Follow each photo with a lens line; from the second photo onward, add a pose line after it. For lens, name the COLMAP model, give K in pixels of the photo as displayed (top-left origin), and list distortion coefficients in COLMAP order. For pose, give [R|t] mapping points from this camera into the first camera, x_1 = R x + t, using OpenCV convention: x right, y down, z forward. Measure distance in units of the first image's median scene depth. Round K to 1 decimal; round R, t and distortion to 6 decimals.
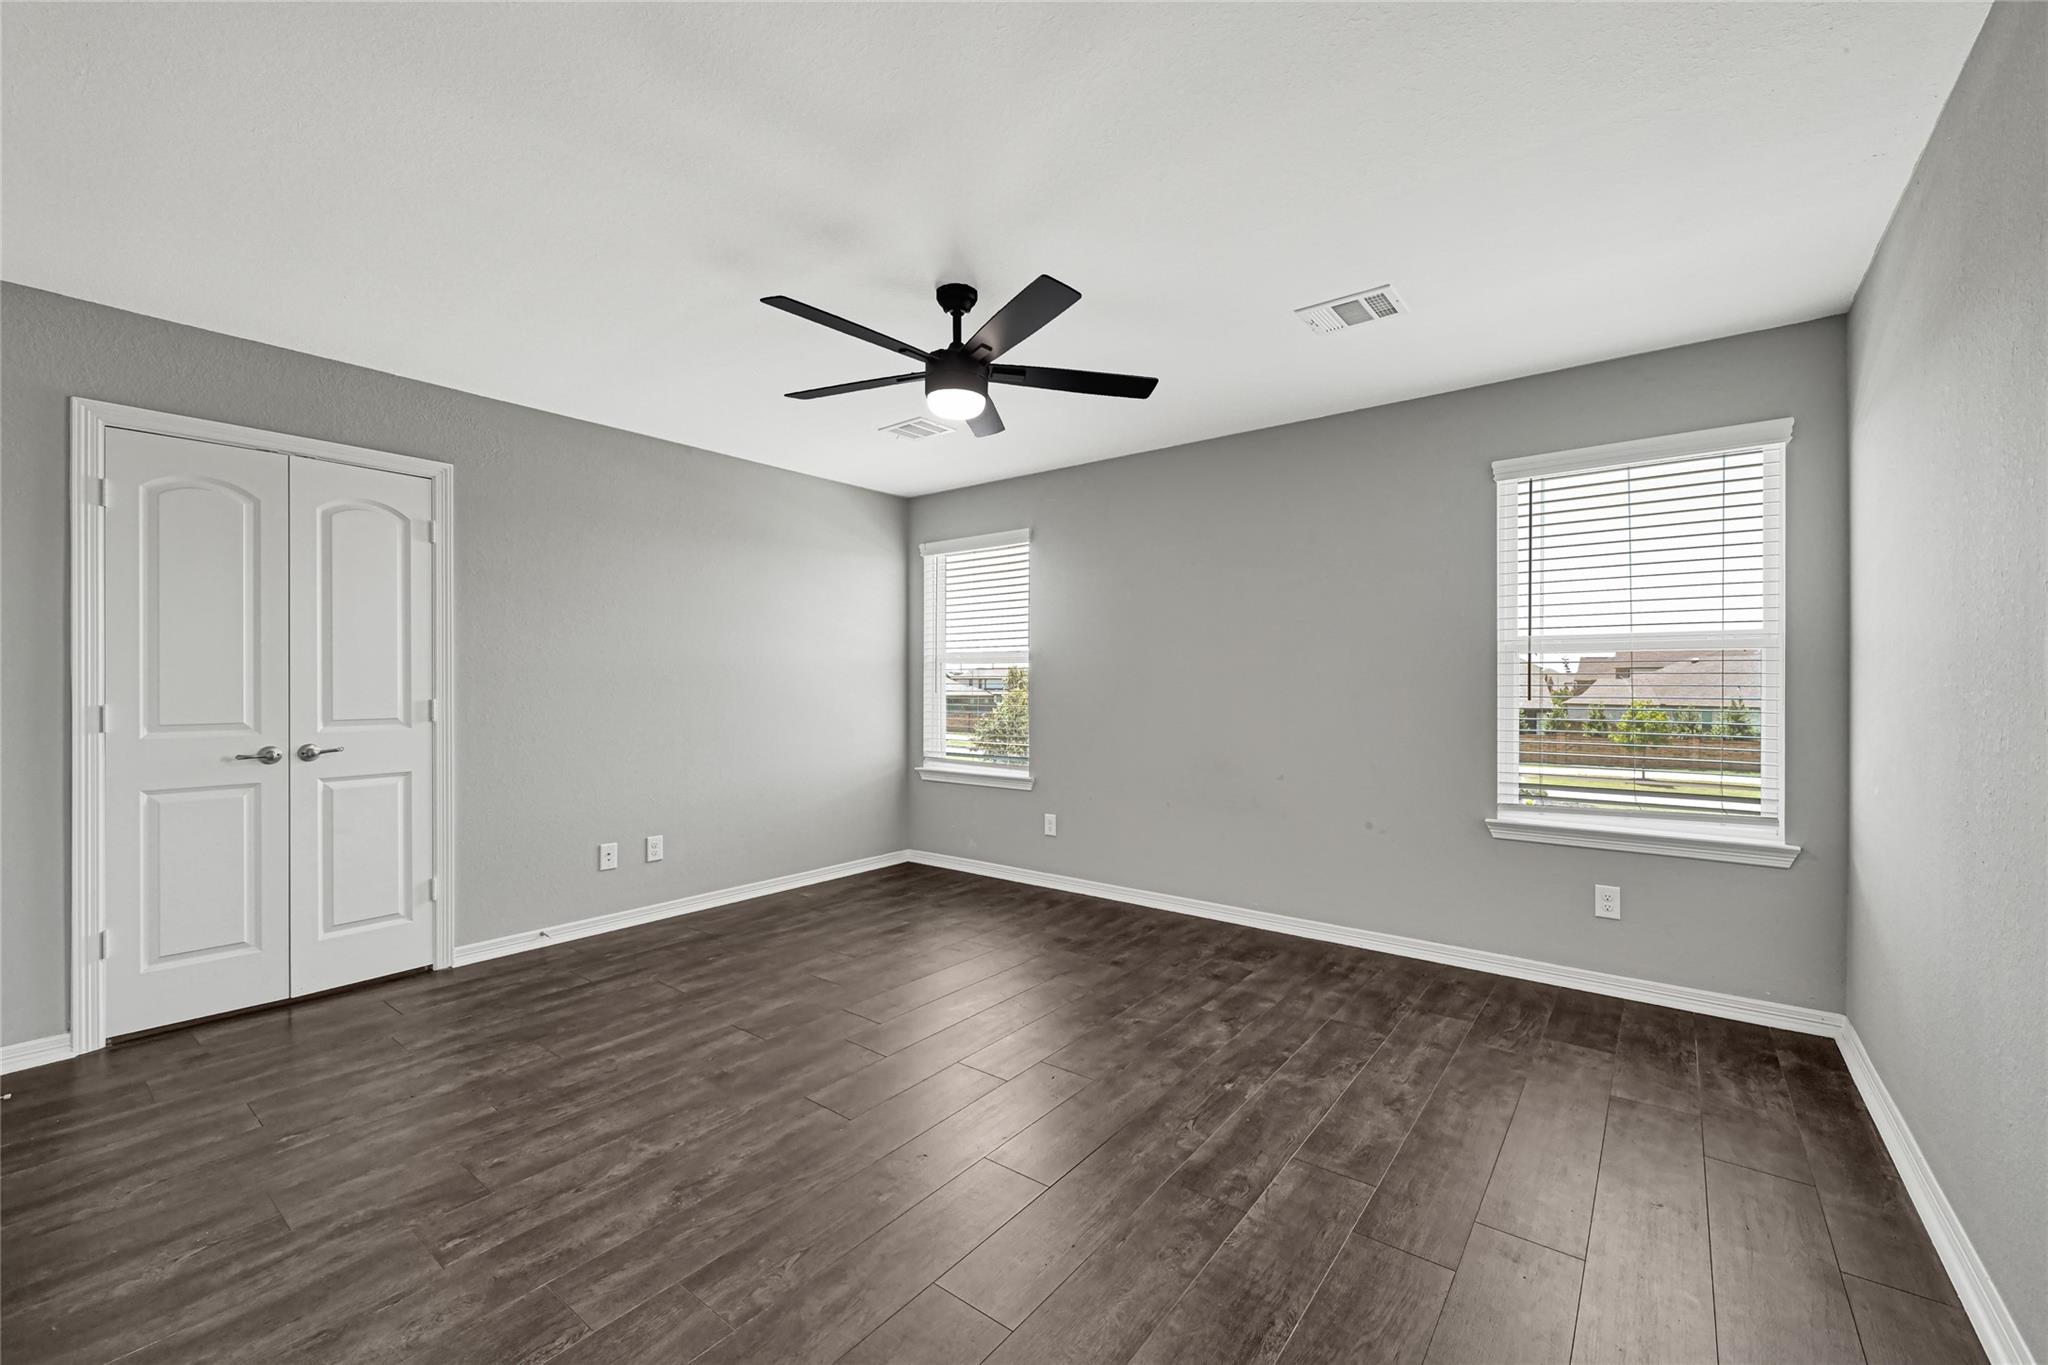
lens RADIAL K [[828.6, 0, 1010.8], [0, 828.6, 687.0], [0, 0, 1]] dist [0.000923, 0.000197]
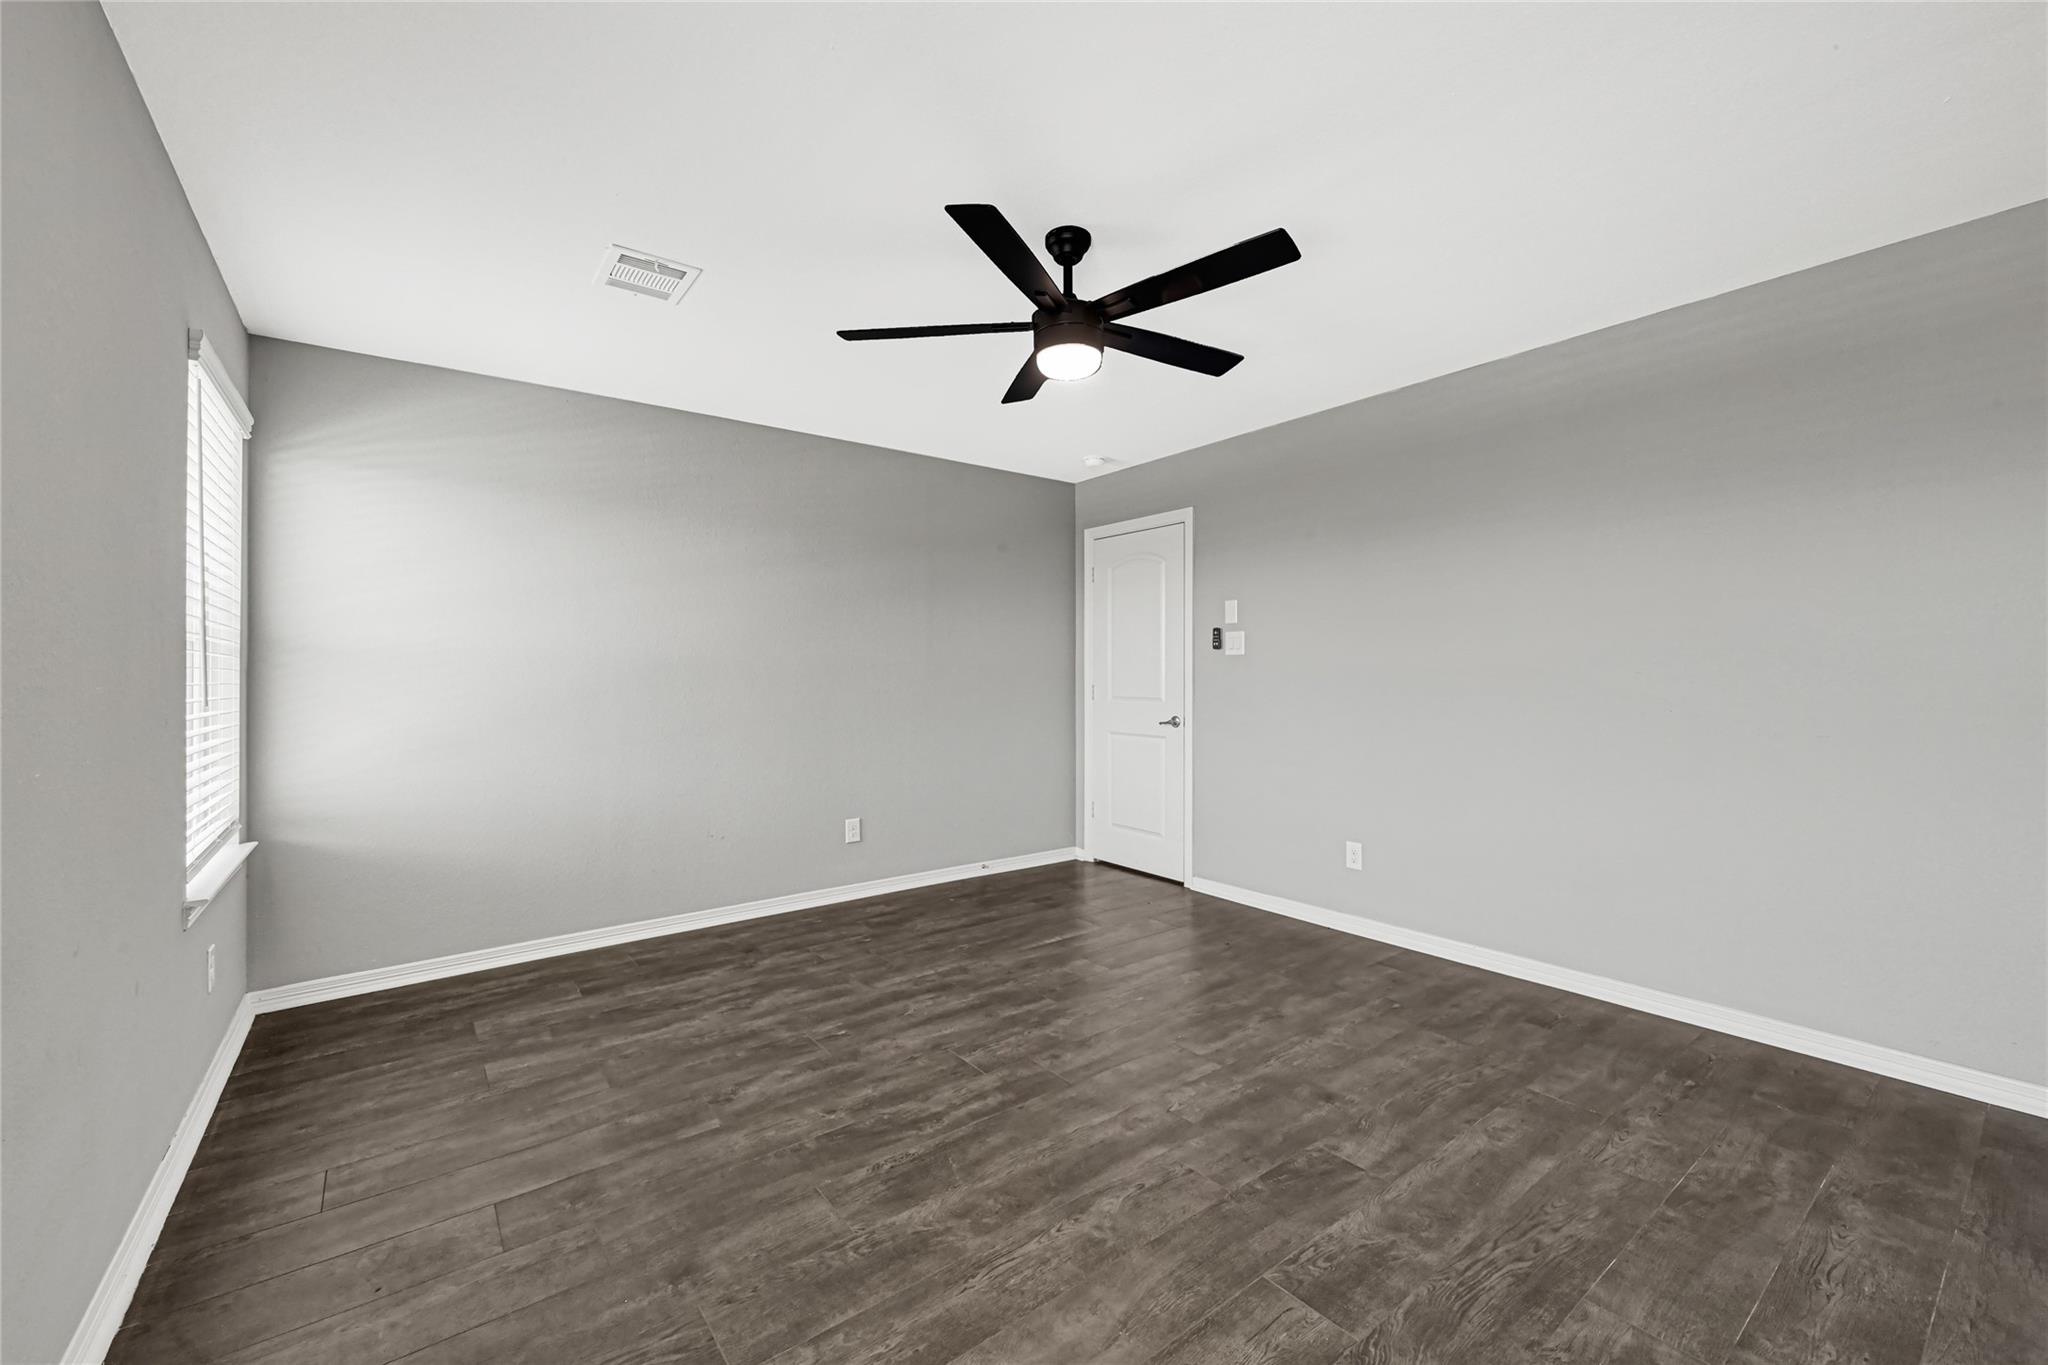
lens RADIAL K [[828.6, 0, 1023.7], [0, 828.6, 680.3], [0, 0, 1]] dist [0.000923, 0.000197]
pose [[-0.971084, 0.006174, 0.238657, -0.242048], [0.009092, 0.999897, 0.011131, -0.008237], [-0.238563, 0.012980, -0.971040, 1.958645]]
